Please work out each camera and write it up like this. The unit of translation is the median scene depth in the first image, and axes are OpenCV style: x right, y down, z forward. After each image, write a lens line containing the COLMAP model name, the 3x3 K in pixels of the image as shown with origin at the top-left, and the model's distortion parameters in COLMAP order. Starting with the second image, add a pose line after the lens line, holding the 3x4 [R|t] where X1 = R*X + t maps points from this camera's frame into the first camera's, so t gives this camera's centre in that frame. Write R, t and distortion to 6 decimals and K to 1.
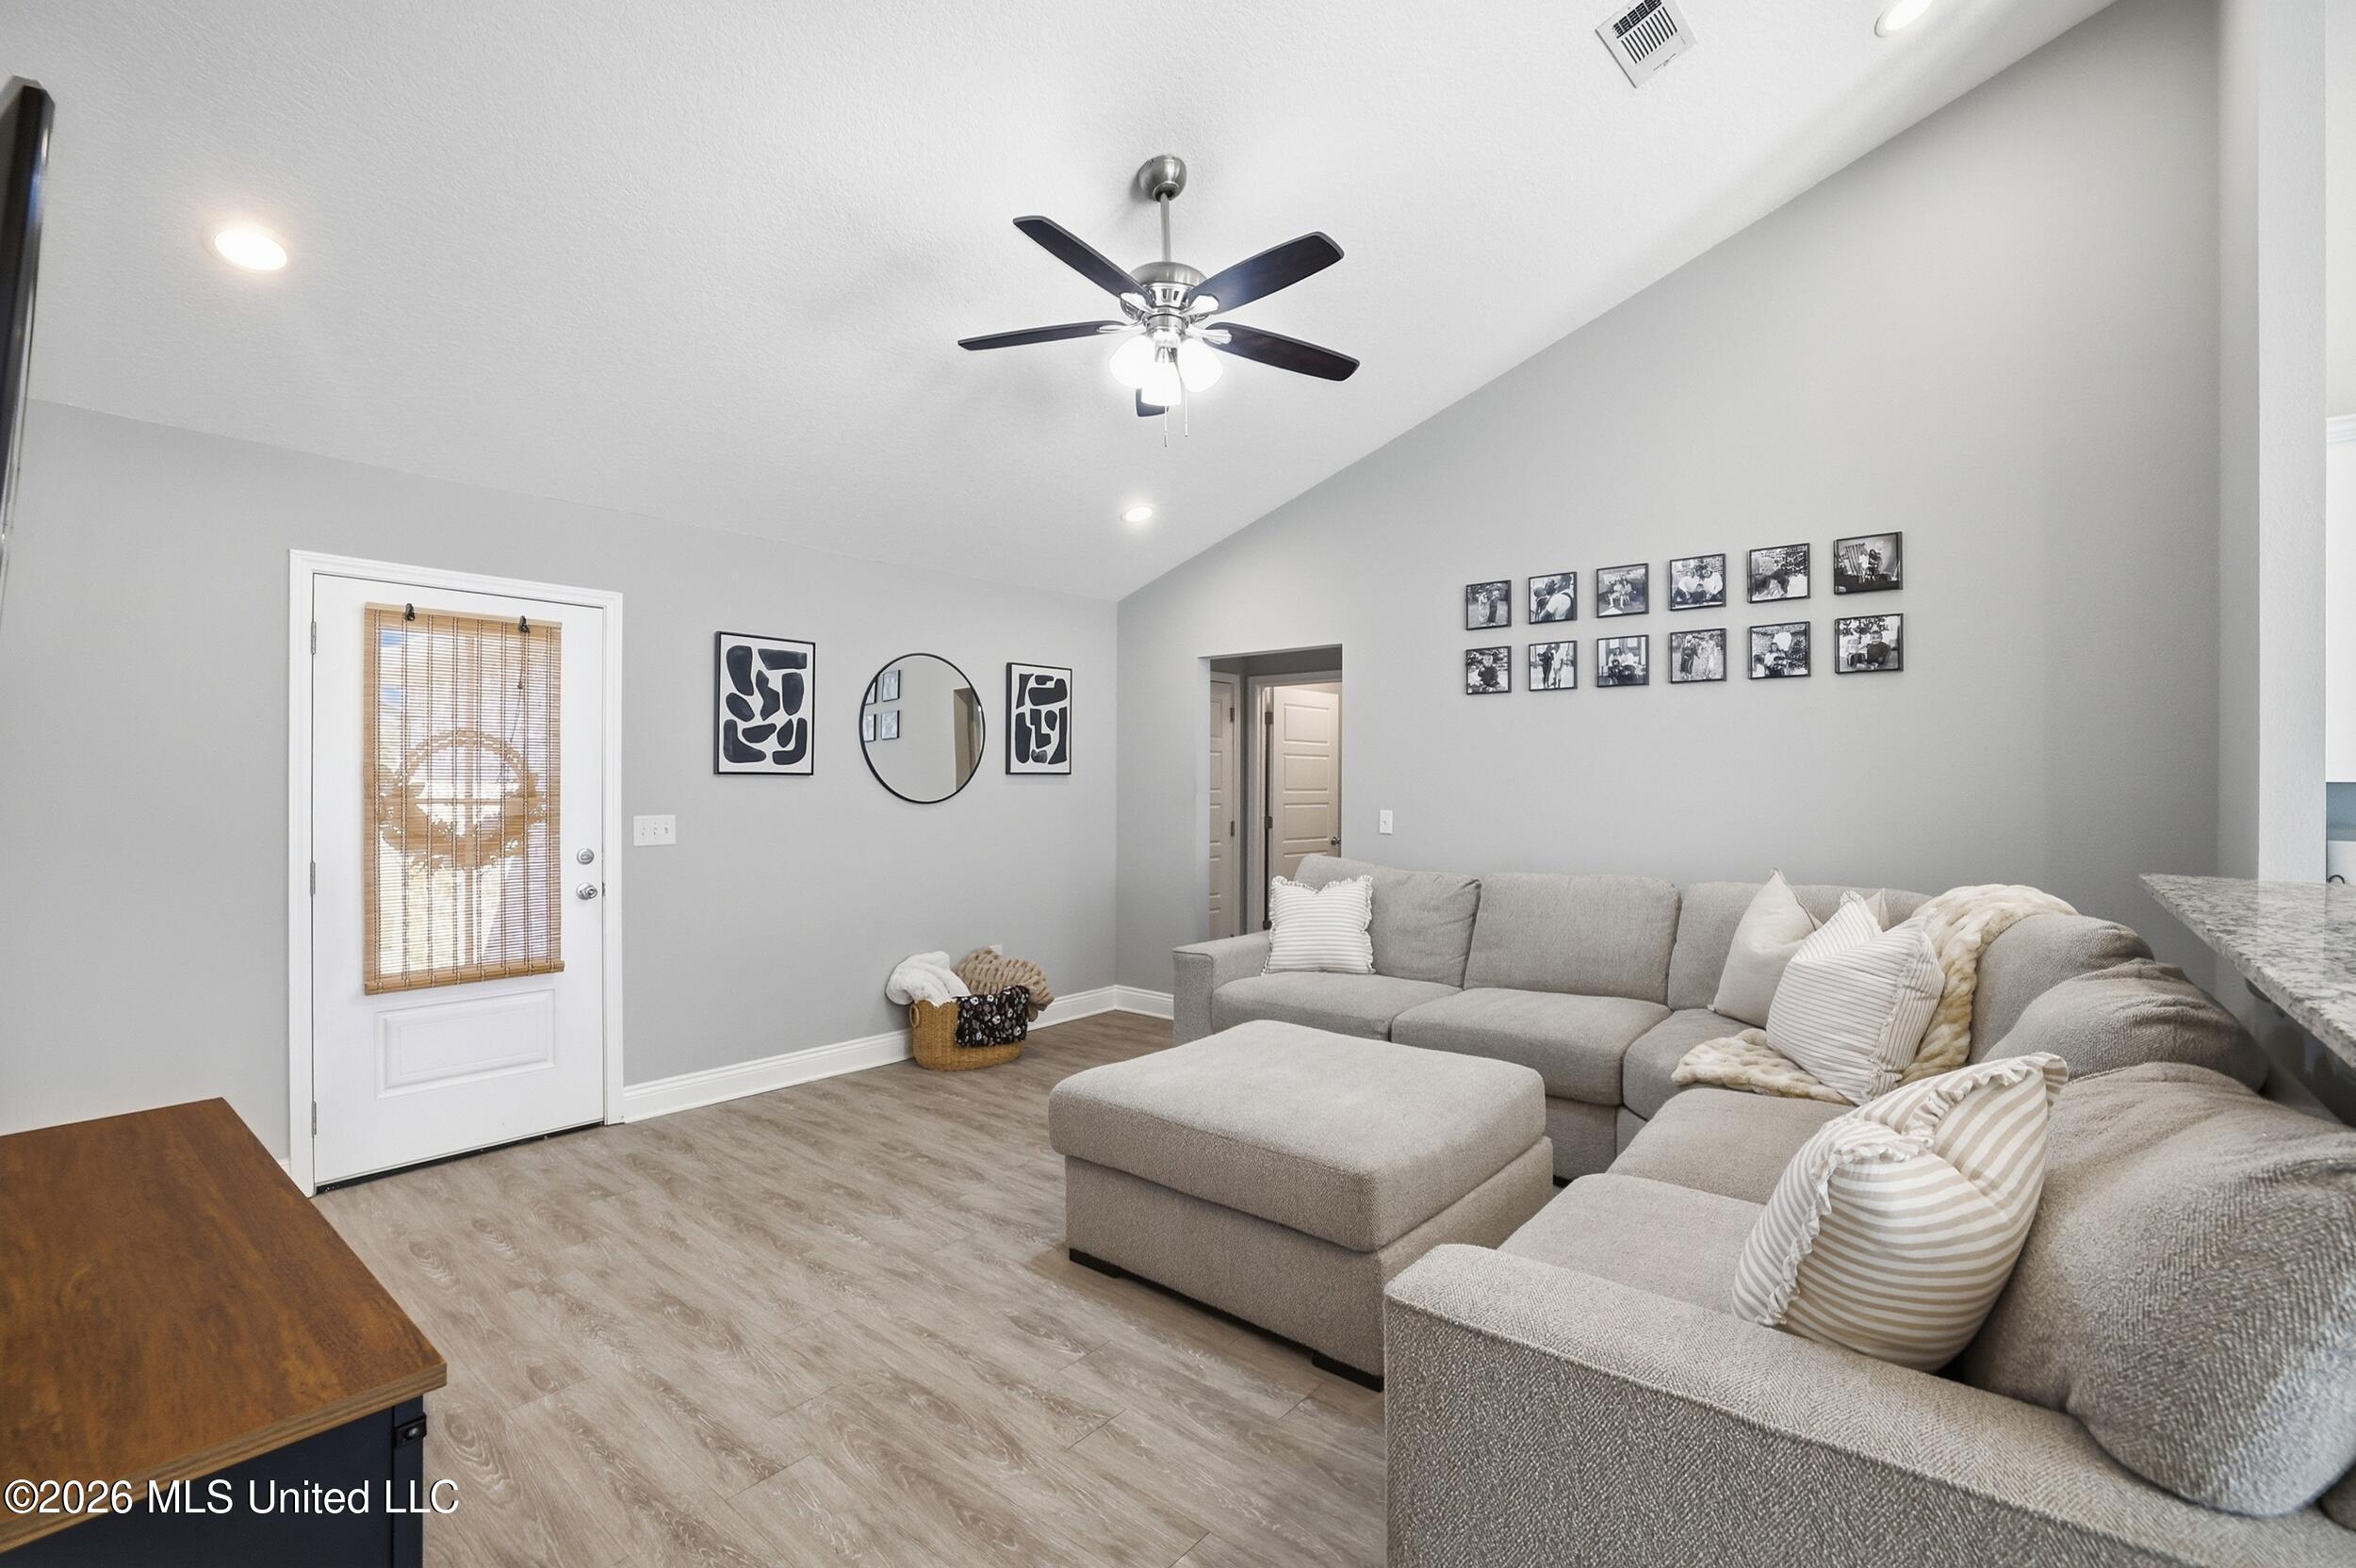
lens RADIAL K [[1030.5, 0, 1175.0], [0, 1030.5, 779.2], [0, 0, 1]] dist [-0.044213, 0.000962]
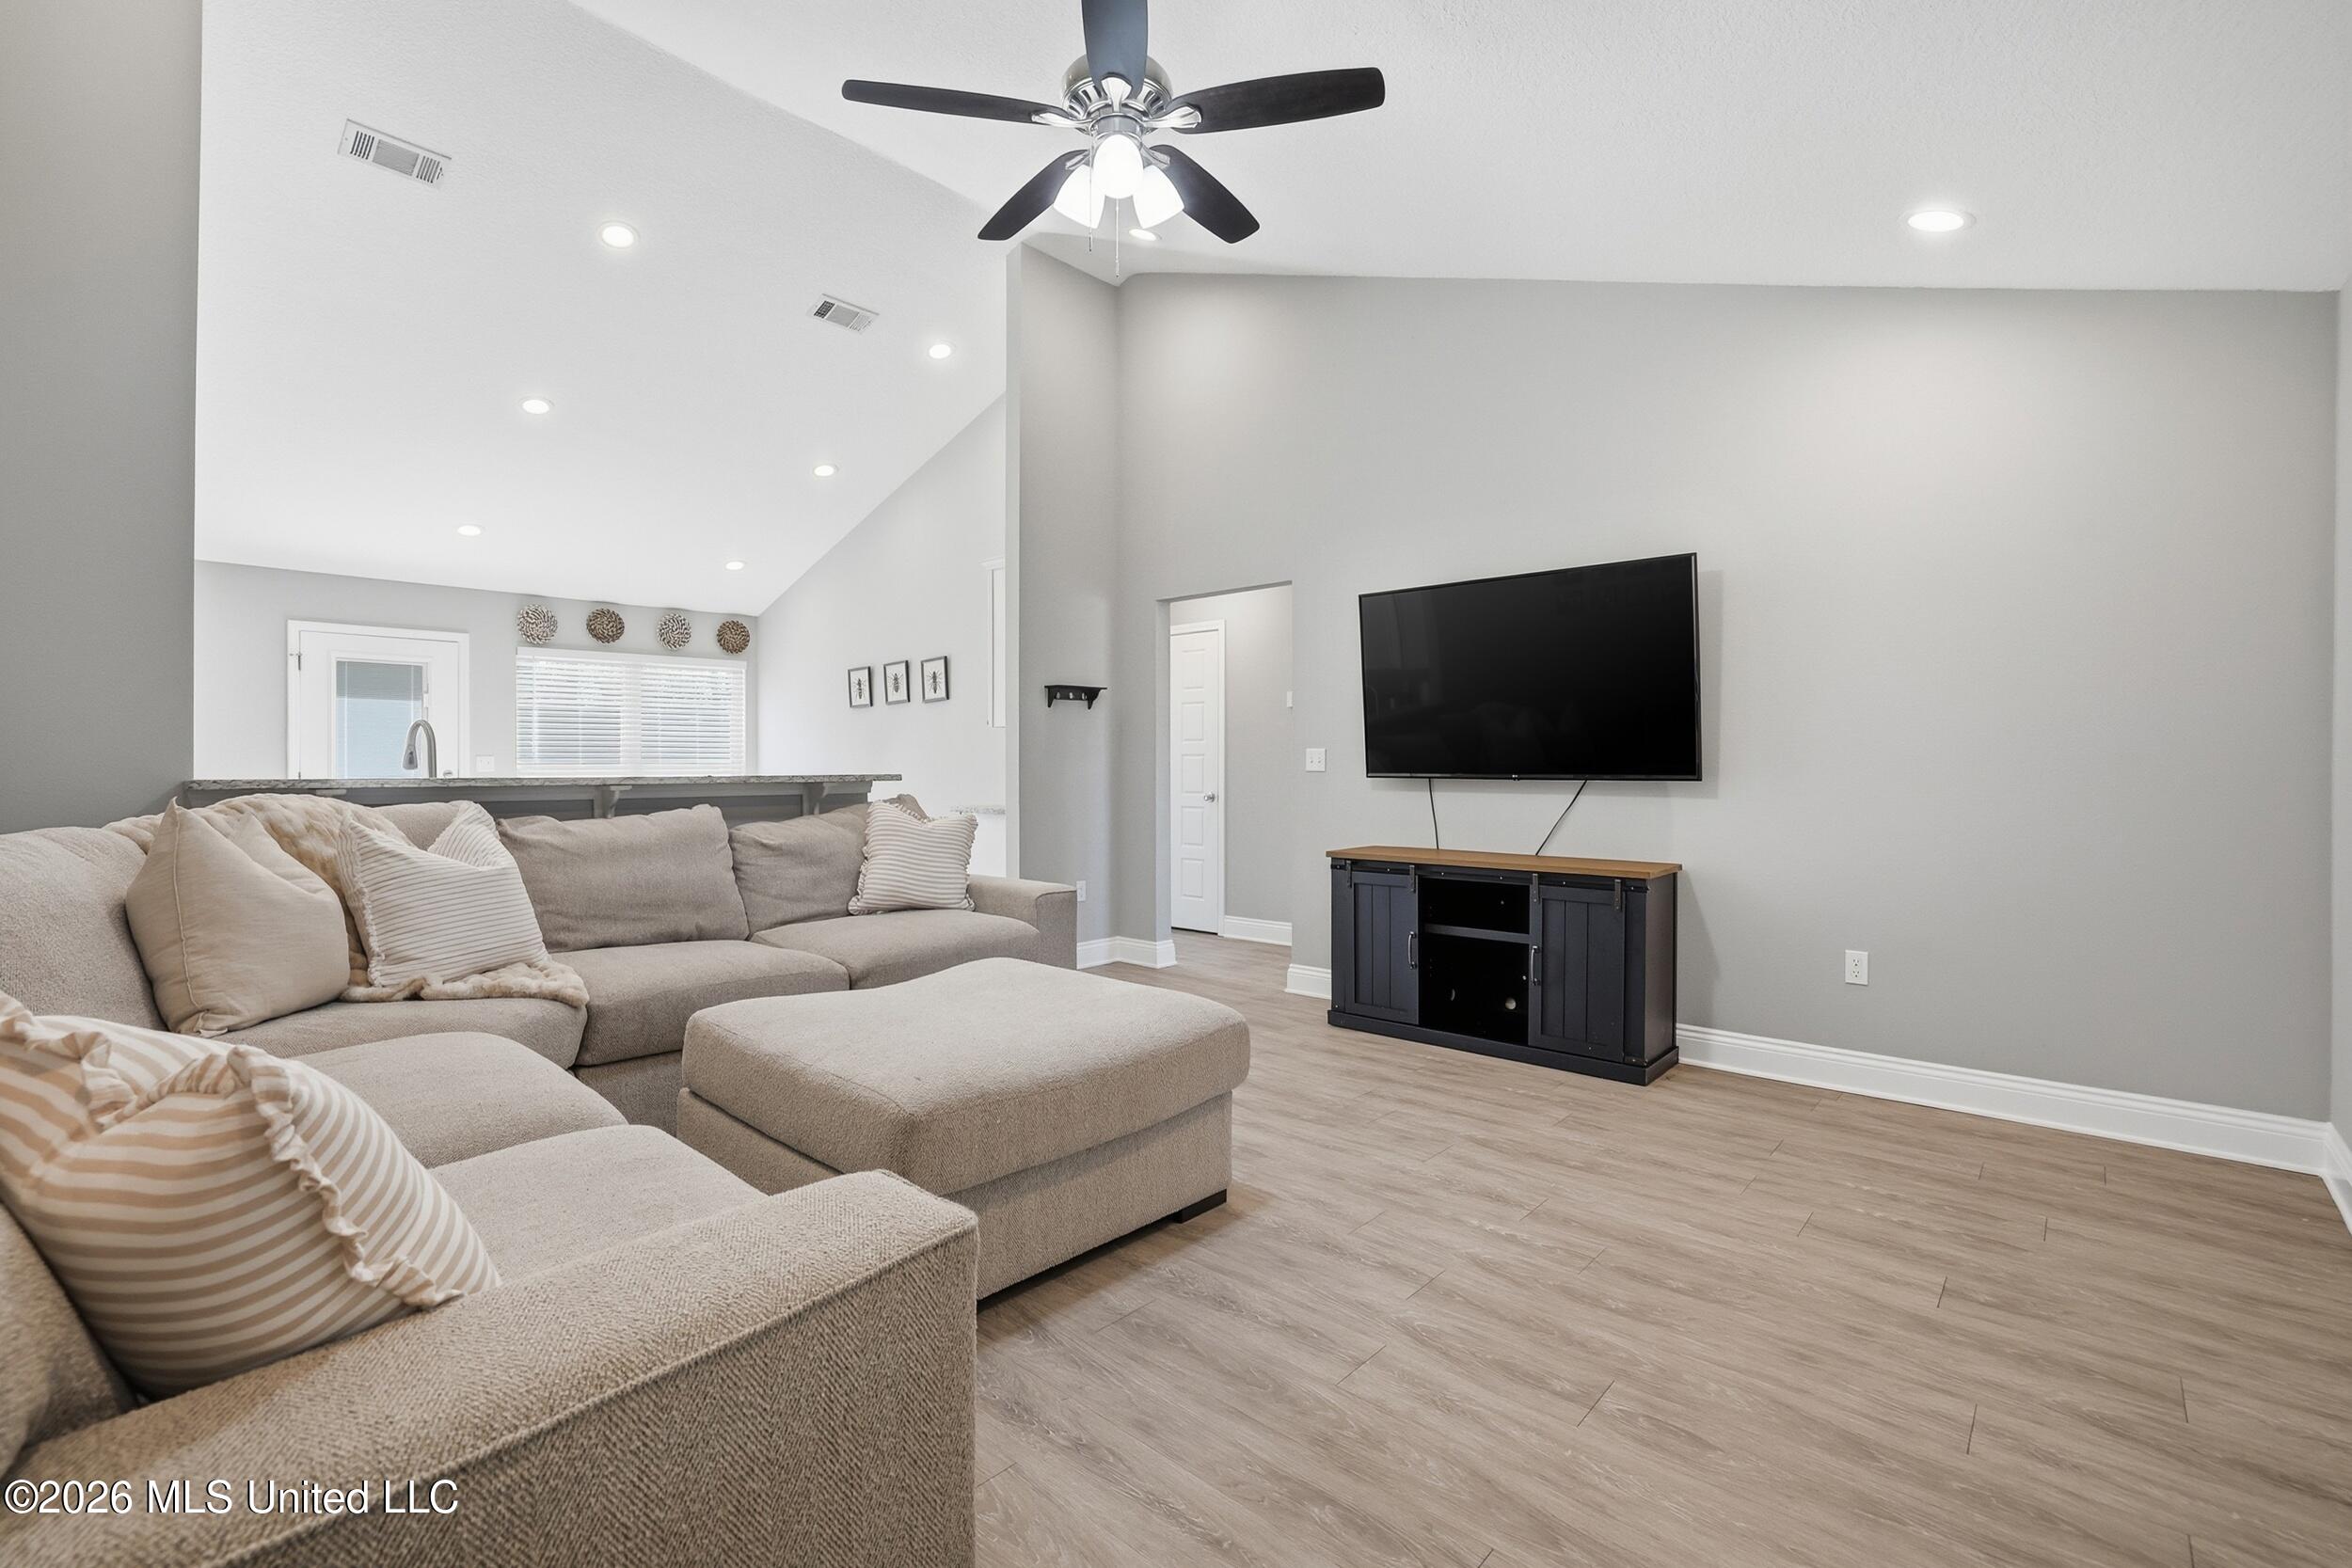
lens RADIAL K [[1028.7, 0, 1173.0], [0, 1028.7, 779.2], [0, 0, 1]] dist [-0.044213, 0.000962]
pose [[-0.998919, -0.003409, 0.046360, -0.078382], [-0.003105, 0.999973, 0.006622, 0.070273], [-0.046382, 0.006470, -0.998903, 1.557099]]
